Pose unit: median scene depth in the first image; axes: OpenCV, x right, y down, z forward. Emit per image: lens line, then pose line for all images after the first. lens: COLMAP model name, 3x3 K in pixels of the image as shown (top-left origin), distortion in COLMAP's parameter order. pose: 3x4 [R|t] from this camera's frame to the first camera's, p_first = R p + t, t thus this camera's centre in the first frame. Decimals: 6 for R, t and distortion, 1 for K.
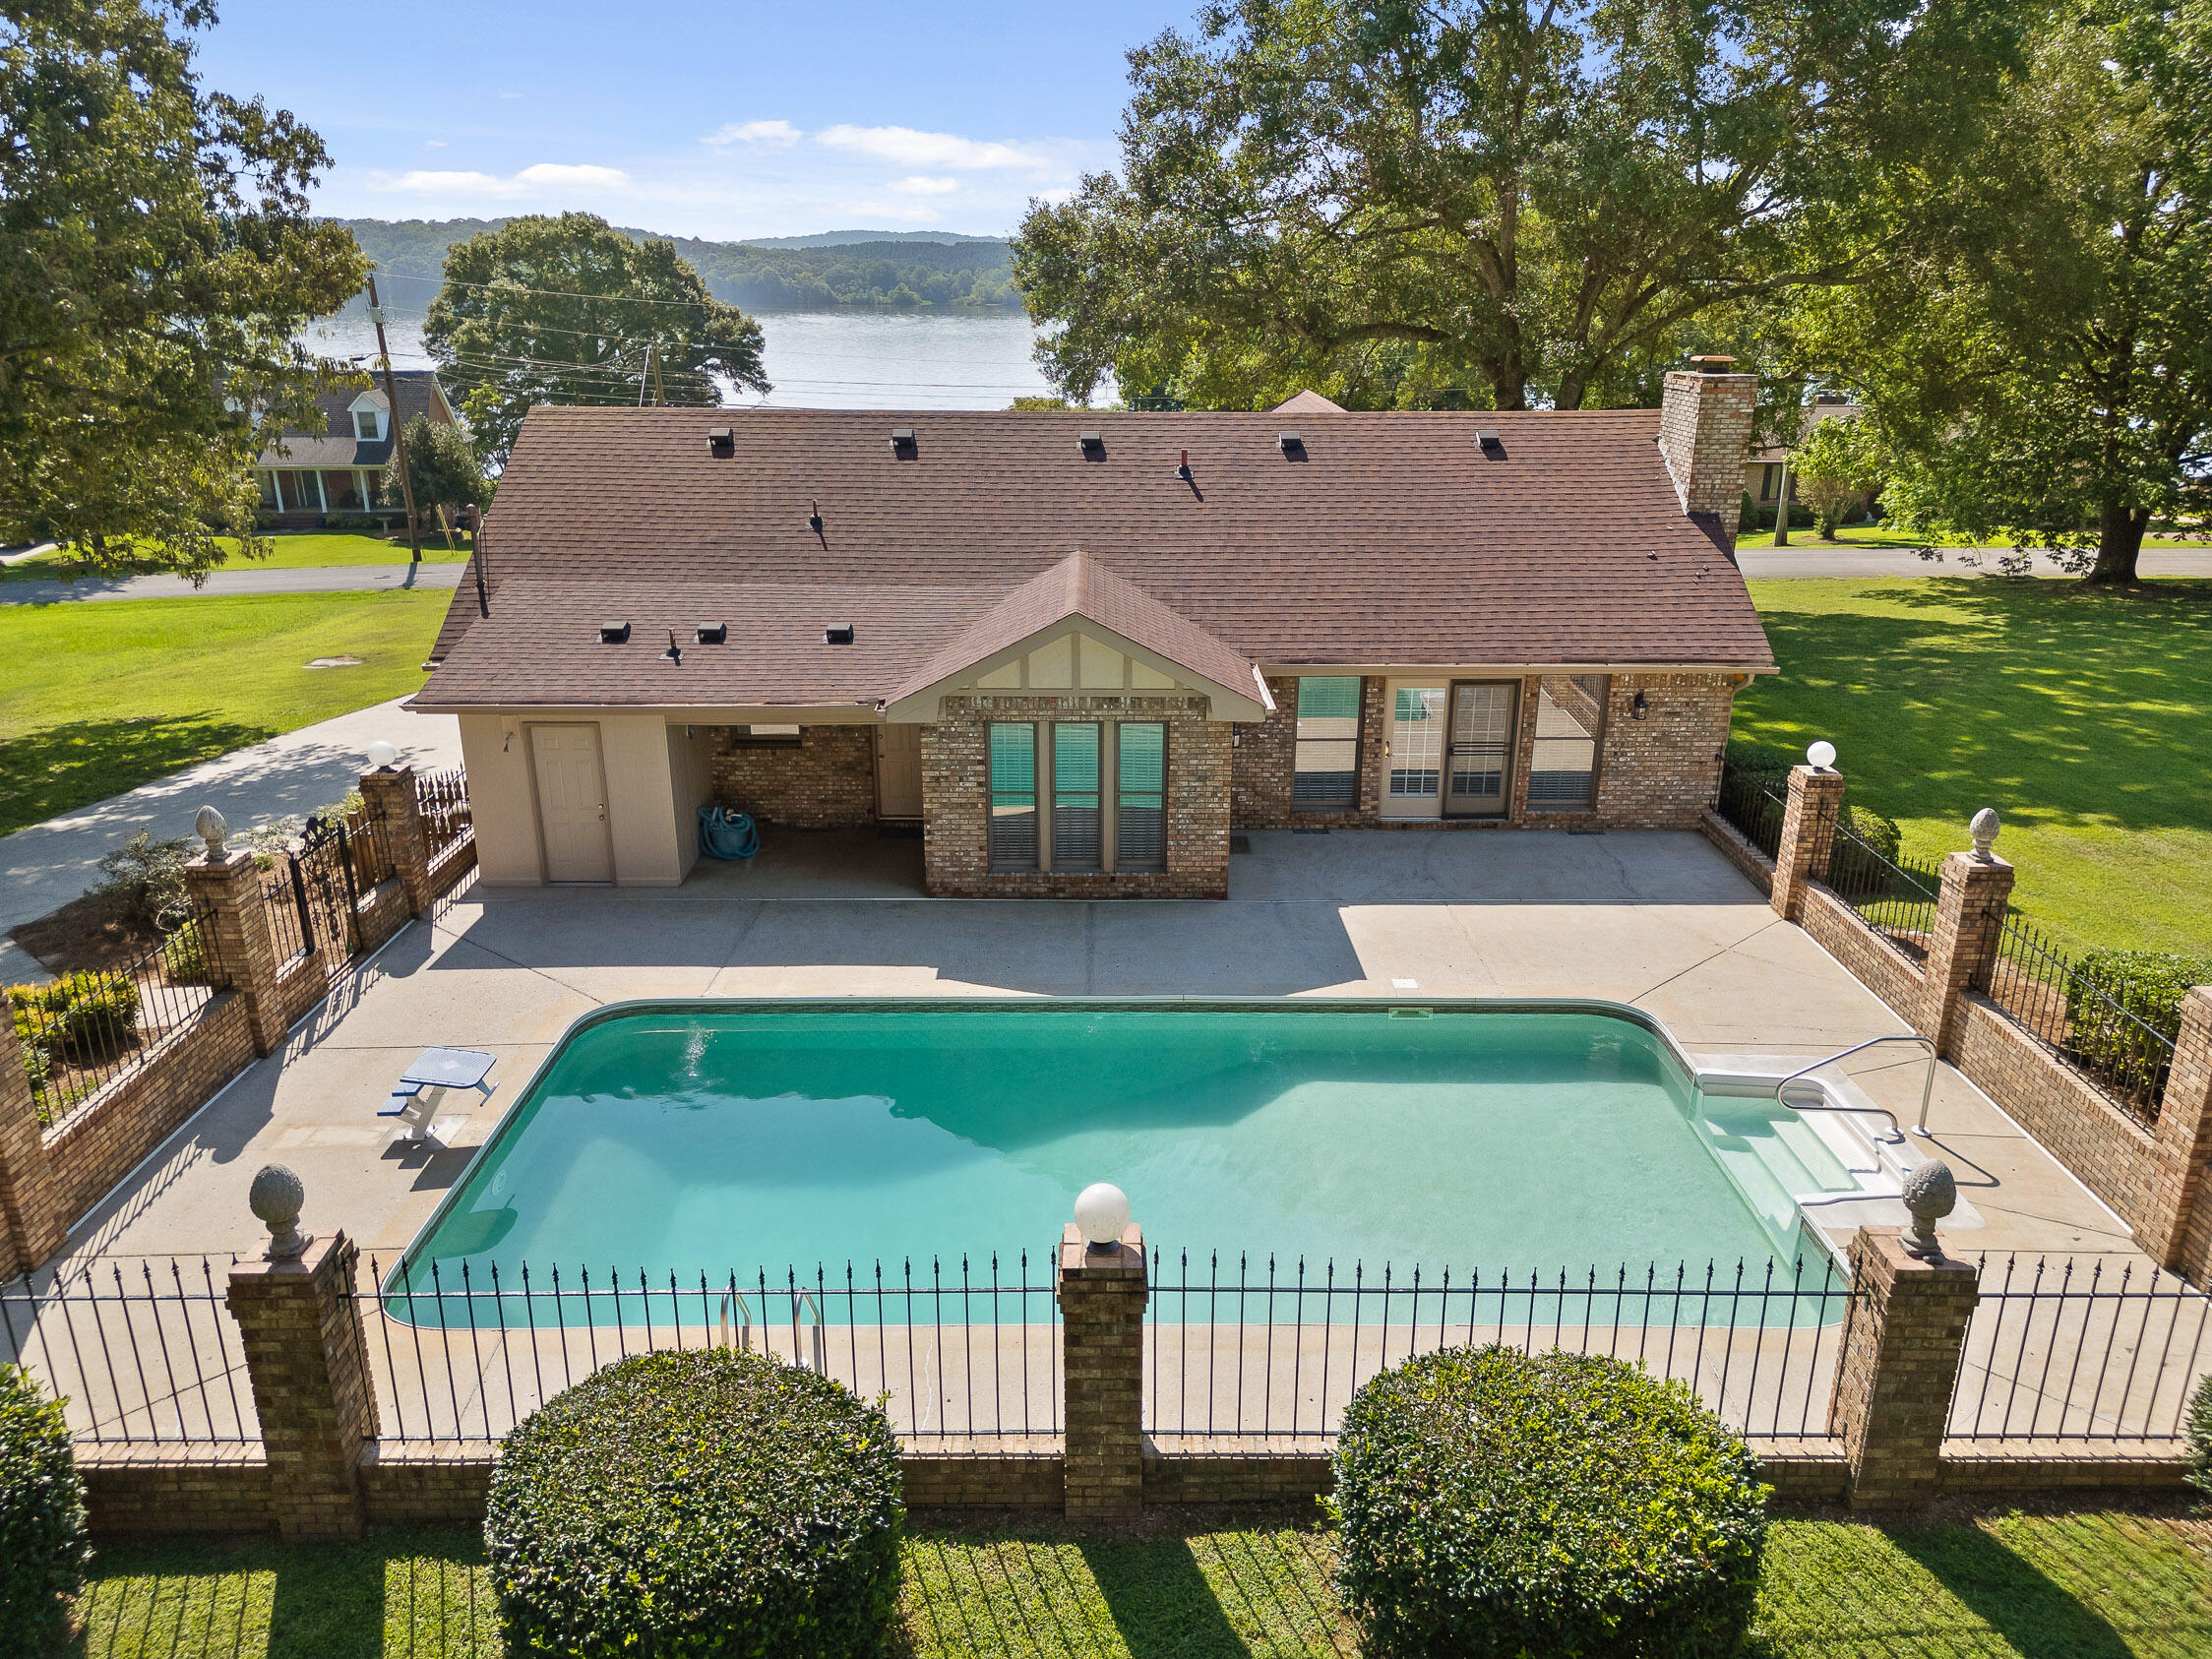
lens RADIAL K [[1557.6, 0, 1100.6], [0, 1557.6, 837.9], [0, 0, 1]] dist [0.072649, -0.070143]
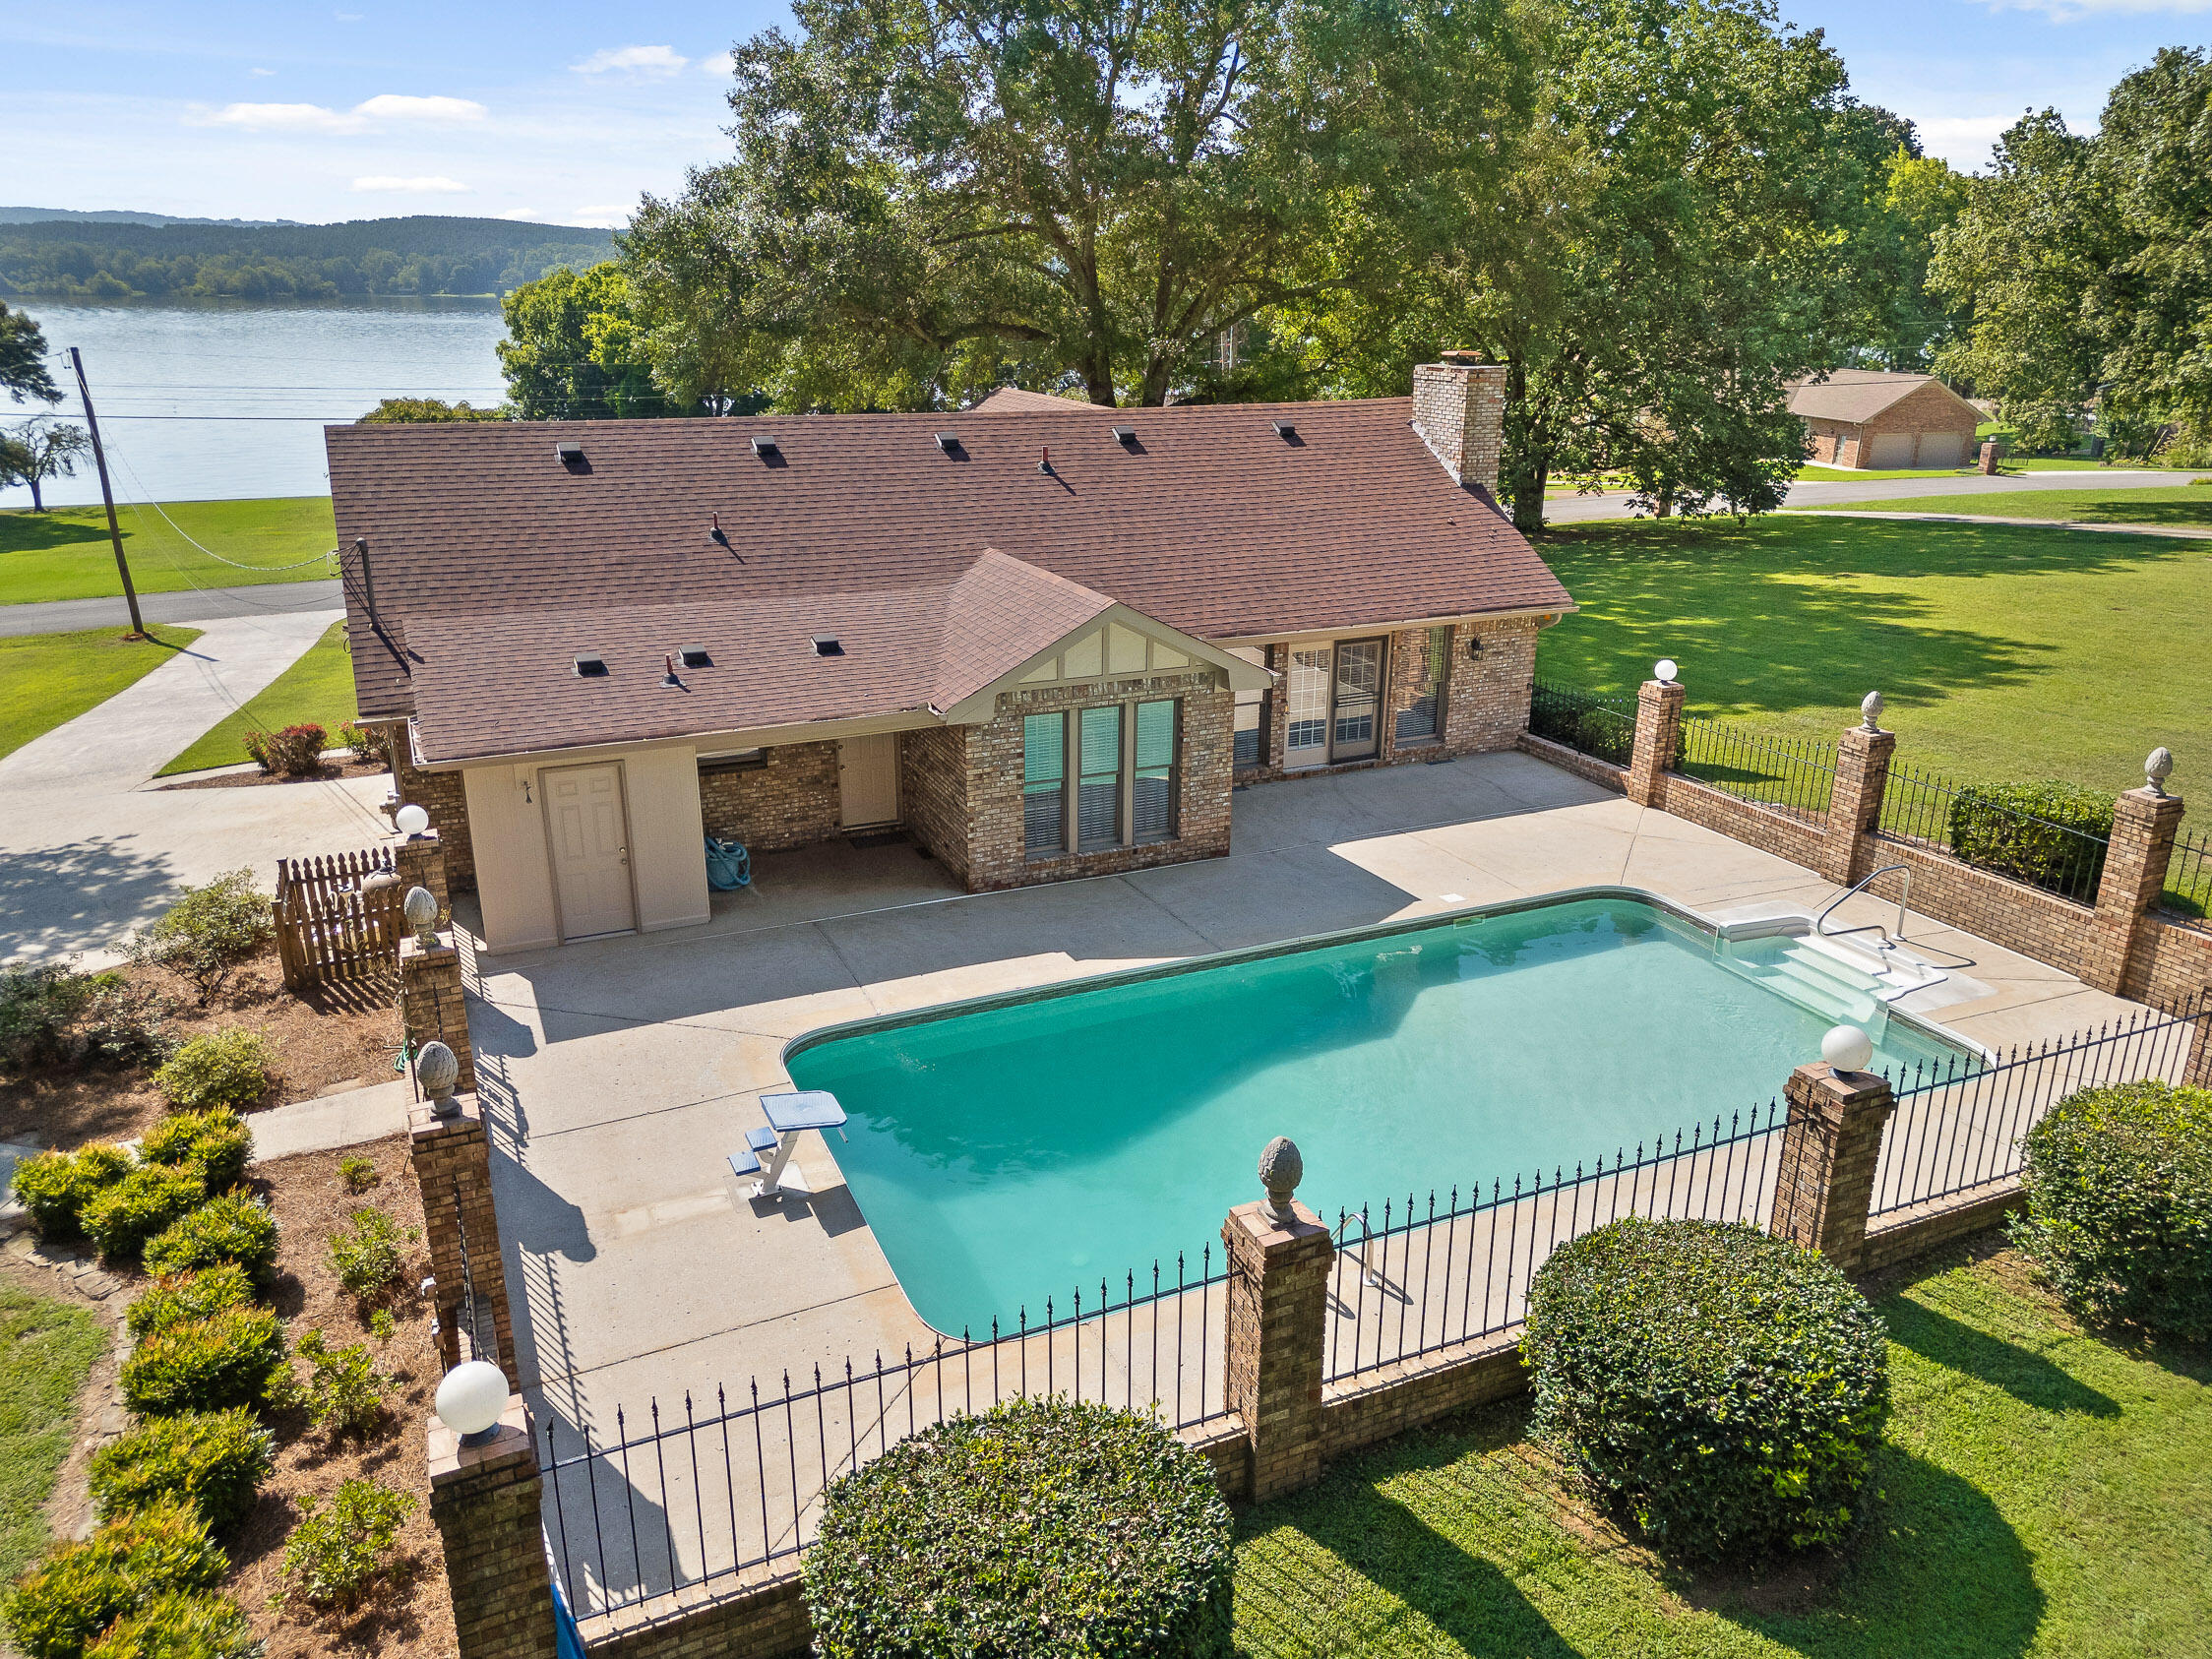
lens RADIAL K [[1557.6, 0, 1100.6], [0, 1557.6, 837.9], [0, 0, 1]] dist [0.072649, -0.070143]
pose [[0.914207, -0.133999, 0.382453, -0.420403], [0.132764, 0.990701, 0.029753, -0.017393], [-0.382883, 0.023575, 0.923496, 0.028124]]
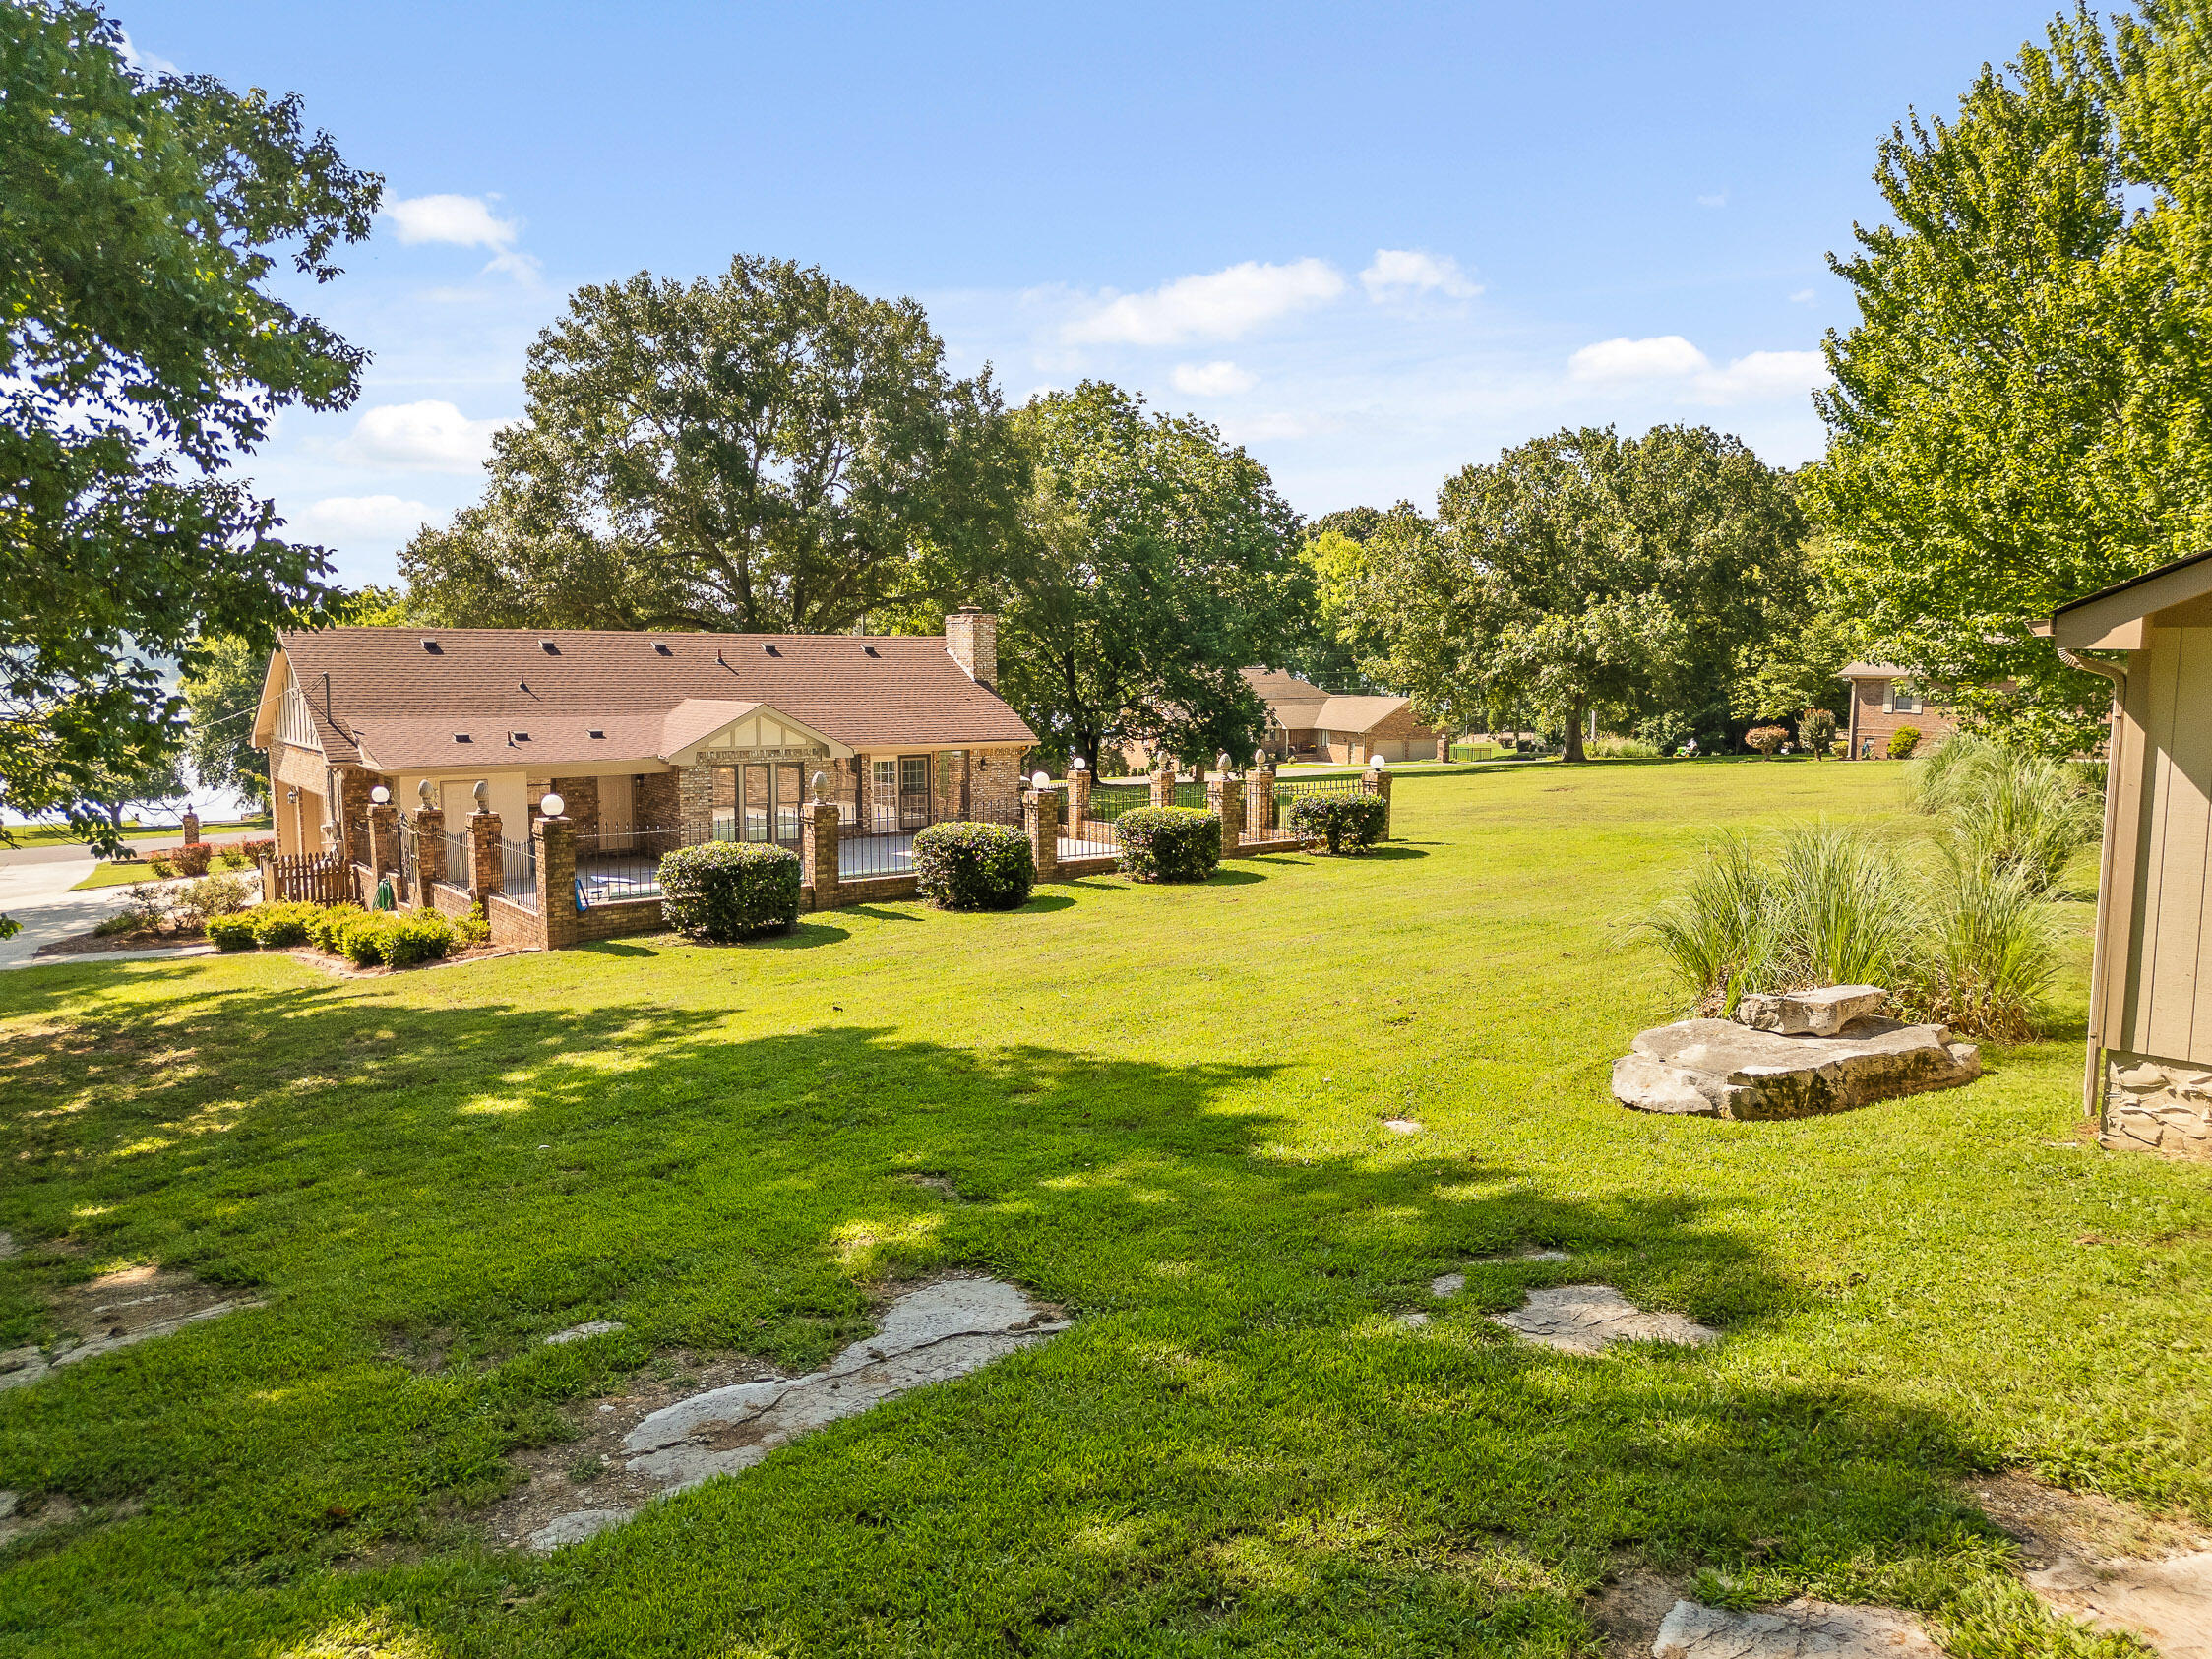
lens RADIAL K [[1557.6, 0, 1100.6], [0, 1557.6, 837.9], [0, 0, 1]] dist [0.072649, -0.070143]
pose [[0.807058, -0.067416, 0.586612, -0.783217], [0.194816, 0.968233, -0.156752, 0.383583], [-0.557409, 0.240789, 0.794554, -0.713041]]
